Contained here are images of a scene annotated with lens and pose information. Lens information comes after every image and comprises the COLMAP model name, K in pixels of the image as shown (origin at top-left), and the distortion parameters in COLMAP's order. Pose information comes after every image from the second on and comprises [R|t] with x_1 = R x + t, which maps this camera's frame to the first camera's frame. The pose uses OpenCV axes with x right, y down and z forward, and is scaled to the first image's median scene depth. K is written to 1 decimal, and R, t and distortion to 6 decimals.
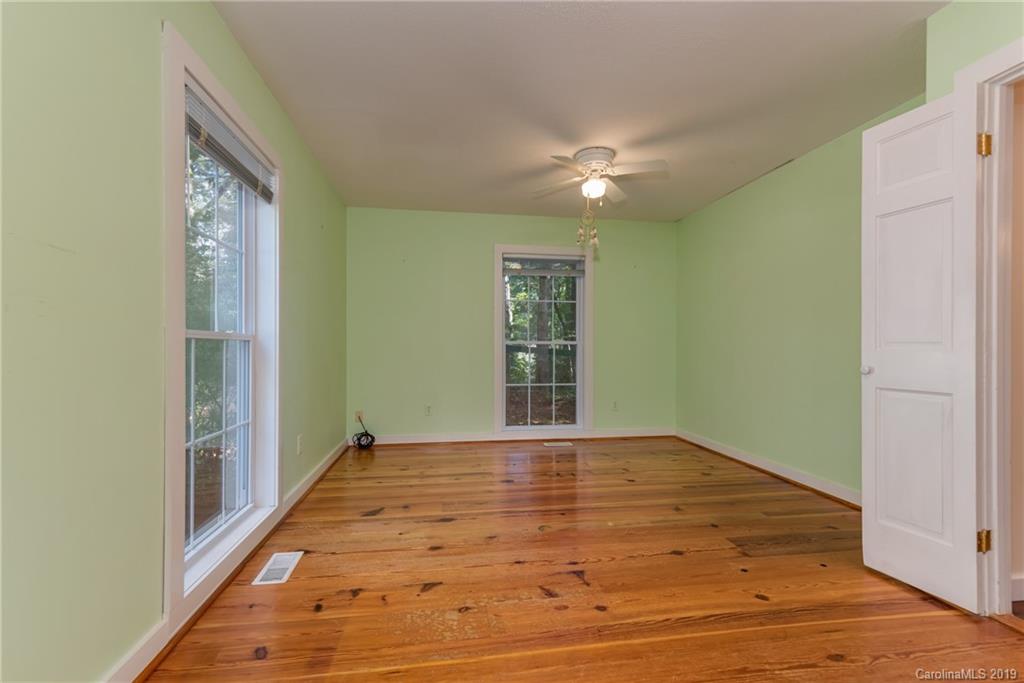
lens RADIAL K [[491.3, 0, 503.9], [0, 491.3, 347.5], [0, 0, 1]] dist [-0.001195, -0.001069]
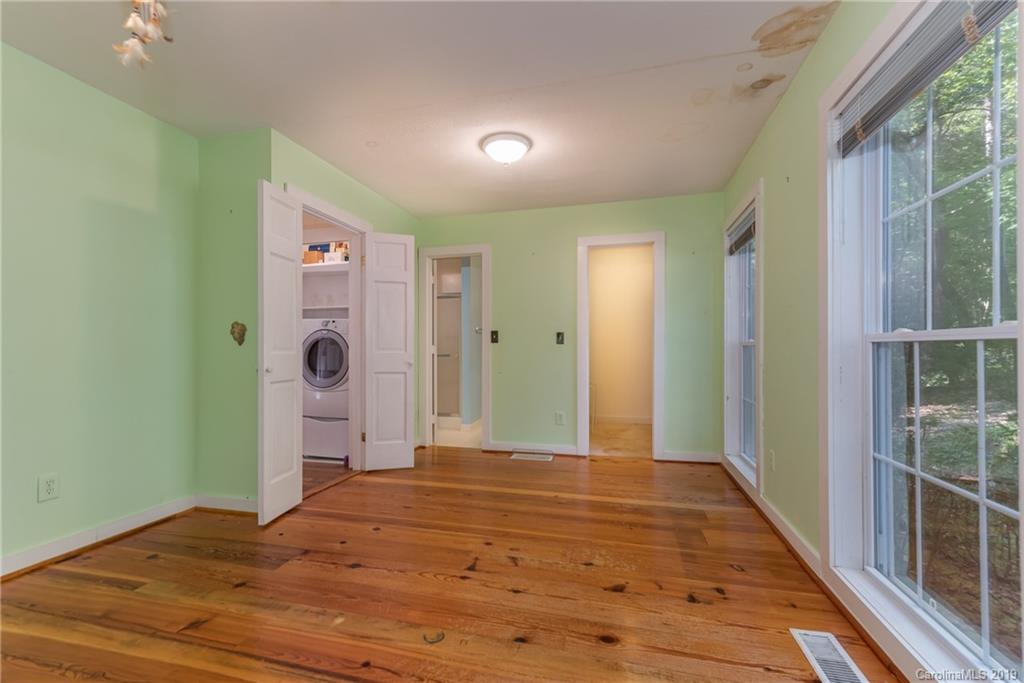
lens RADIAL K [[491.3, 0, 503.9], [0, 491.3, 347.5], [0, 0, 1]] dist [-0.001195, -0.001069]
pose [[-0.932100, 0.001163, 0.362199, -0.296074], [0.001292, 0.999999, 0.000114, -0.009562], [-0.362198, 0.000574, -0.932101, 1.988072]]
